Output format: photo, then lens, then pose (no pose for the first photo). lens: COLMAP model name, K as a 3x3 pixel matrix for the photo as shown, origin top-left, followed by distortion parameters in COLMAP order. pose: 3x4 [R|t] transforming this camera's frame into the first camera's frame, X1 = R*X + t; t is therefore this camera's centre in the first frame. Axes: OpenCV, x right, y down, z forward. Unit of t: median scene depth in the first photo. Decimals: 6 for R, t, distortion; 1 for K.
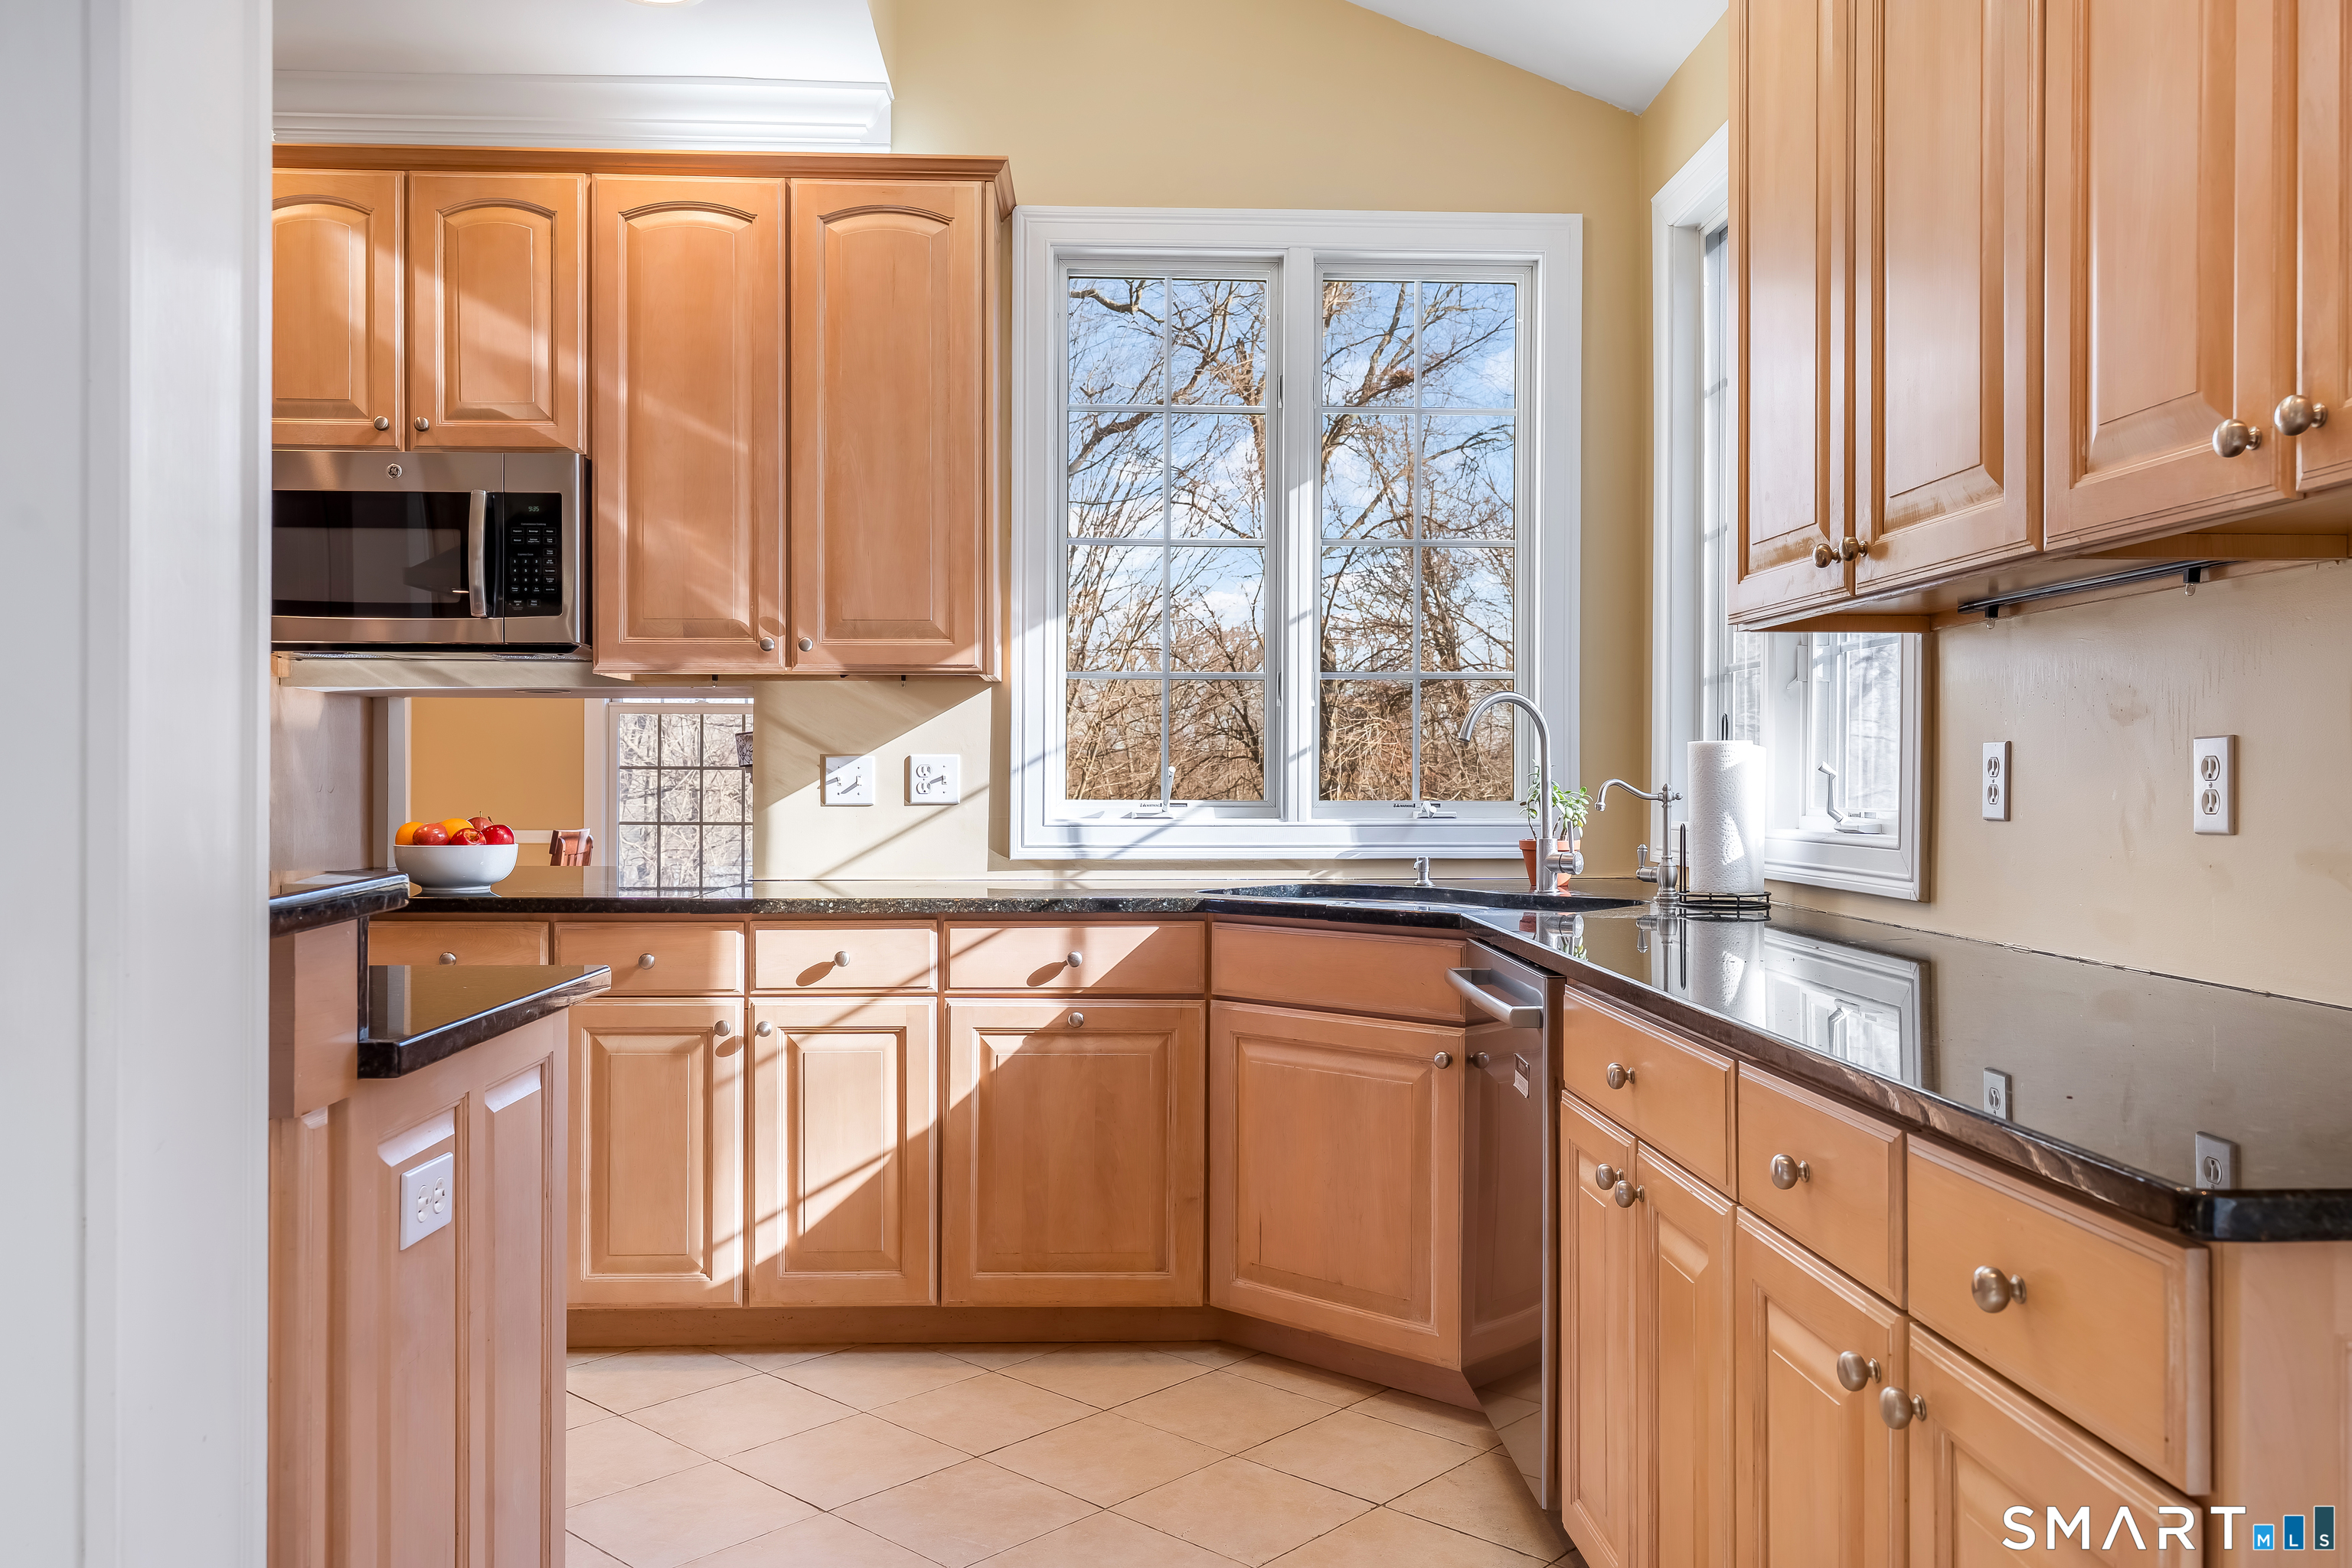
lens RADIAL K [[1772.8, 0, 1176.0], [0, 1772.8, 784.0], [0, 0, 1]] dist [0.001757, -0.000484]
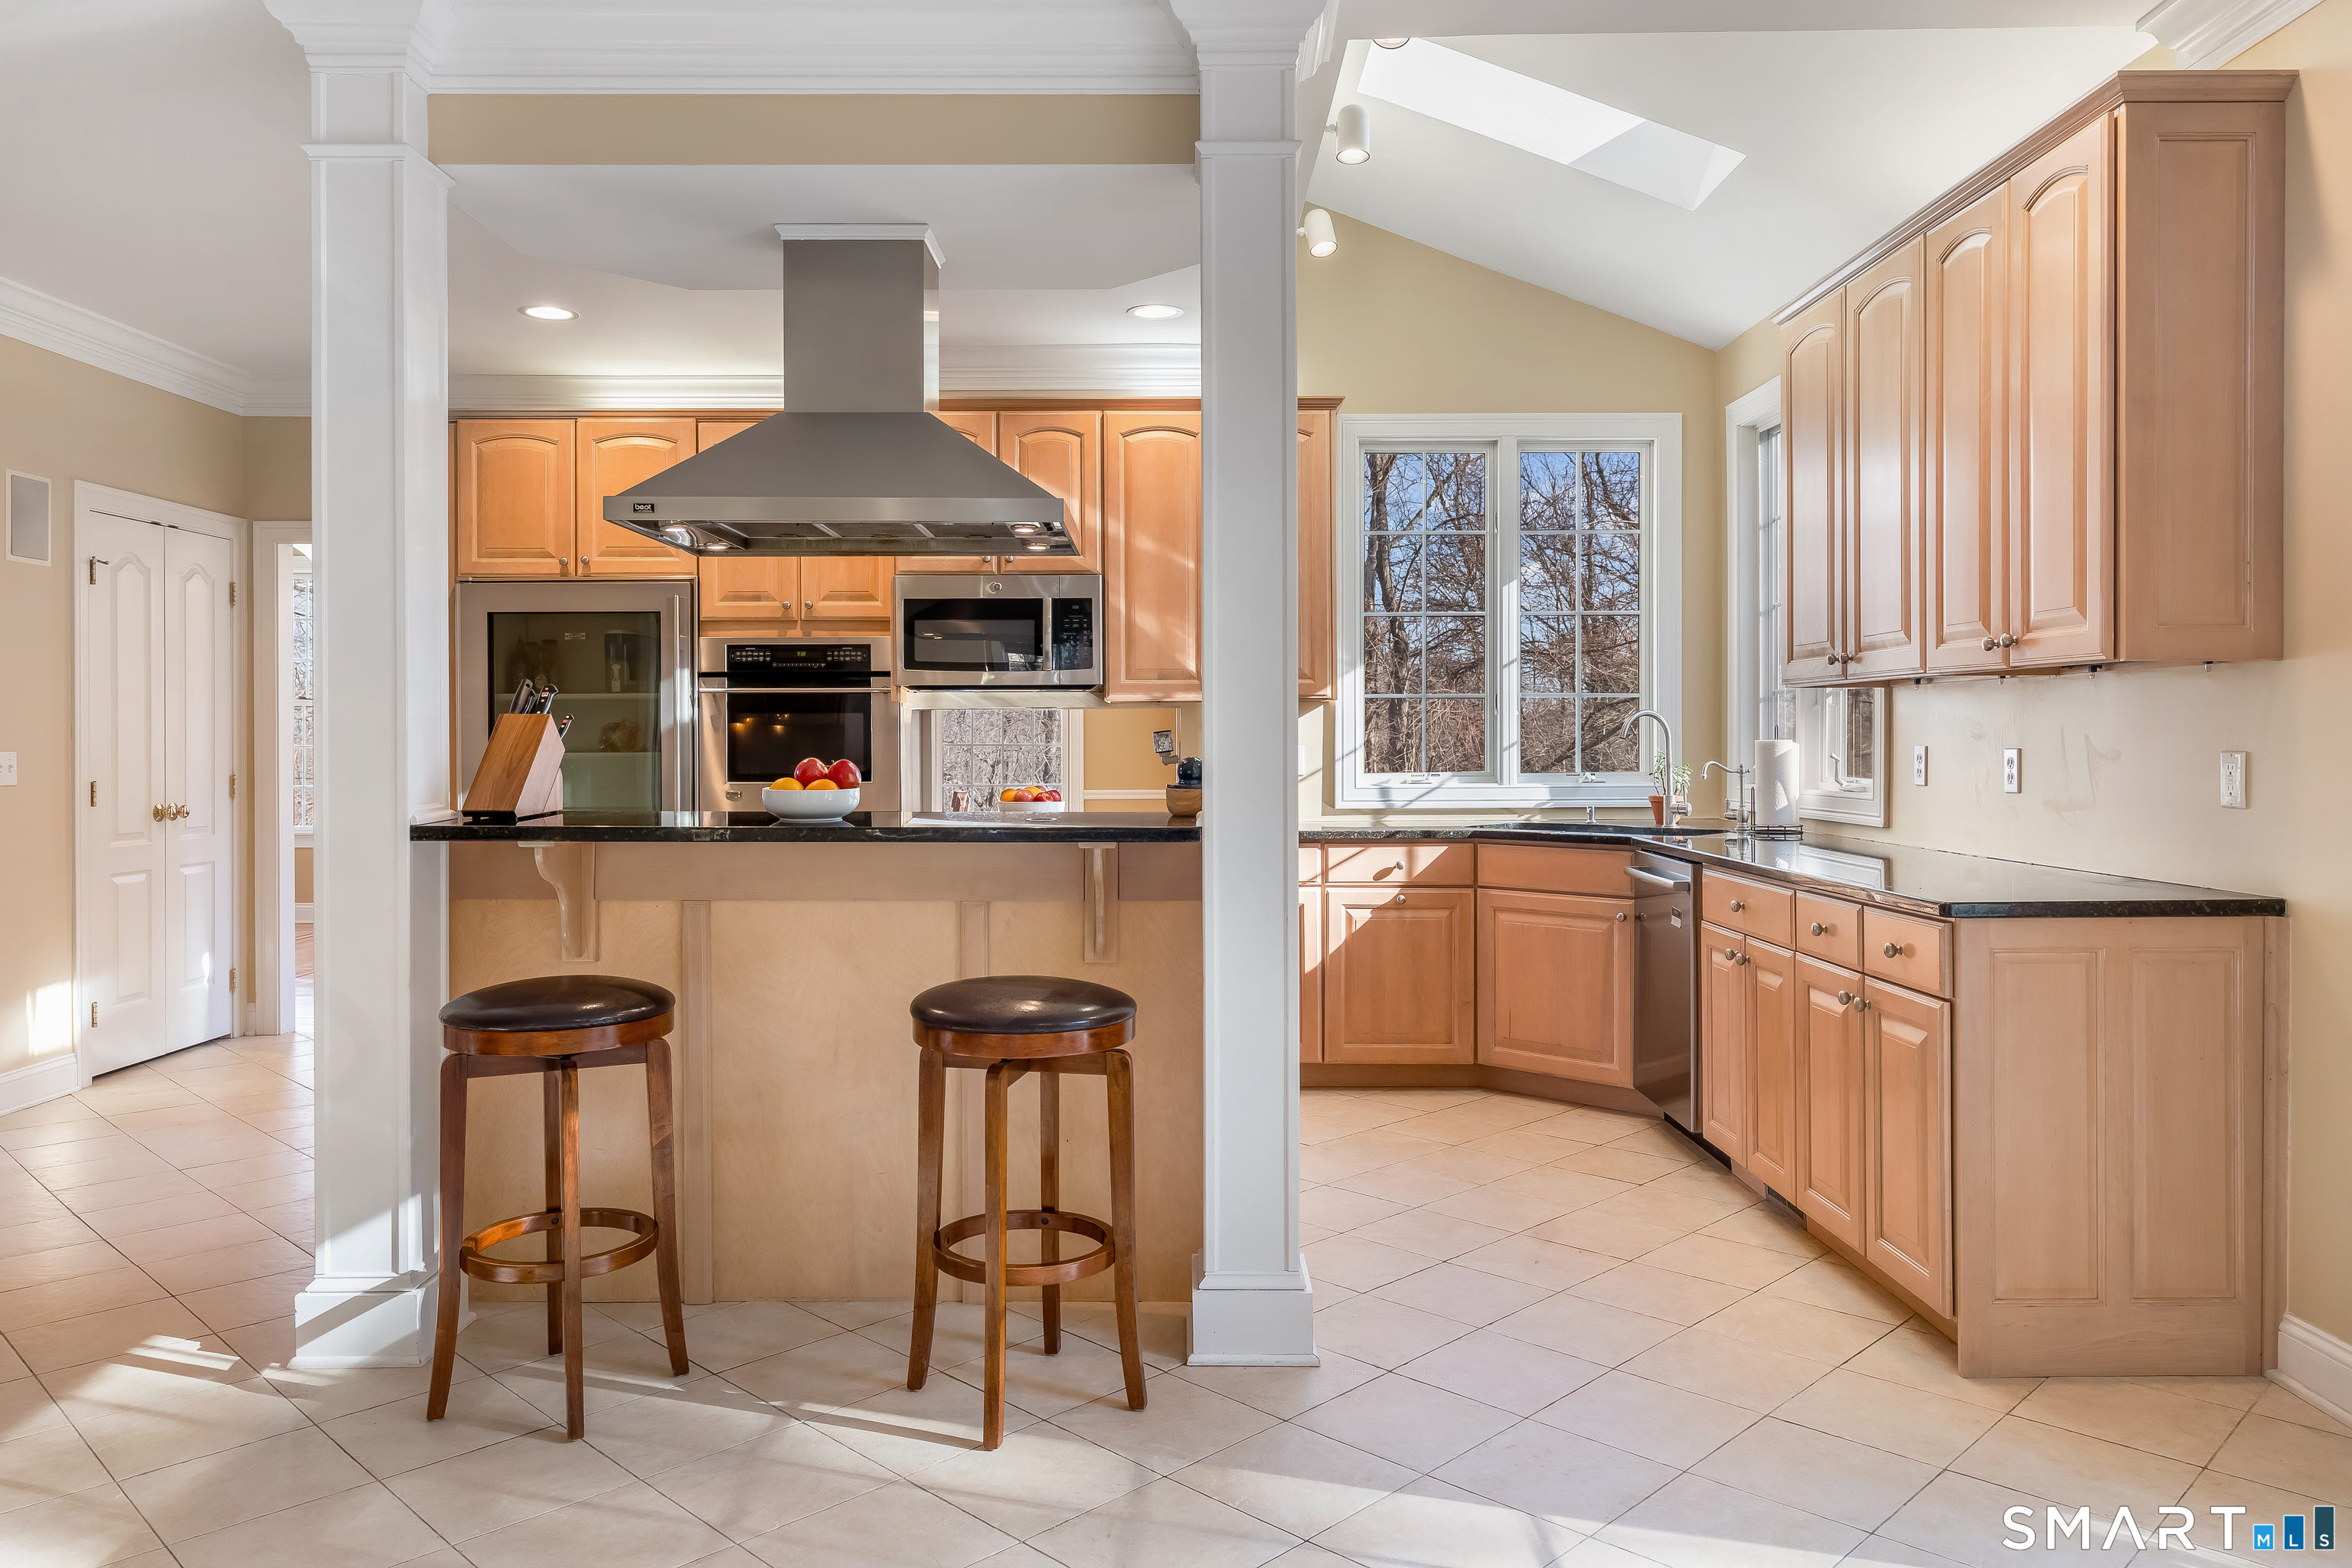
lens RADIAL K [[1628.7, 0, 1172.4], [0, 1628.7, 745.9], [0, 0, 1]] dist [0.001473, -0.000324]
pose [[0.999326, -0.005552, -0.036298, -0.223307], [0.005605, 0.999983, 0.001376, -0.022621], [0.036290, -0.001579, 0.999340, -0.618095]]
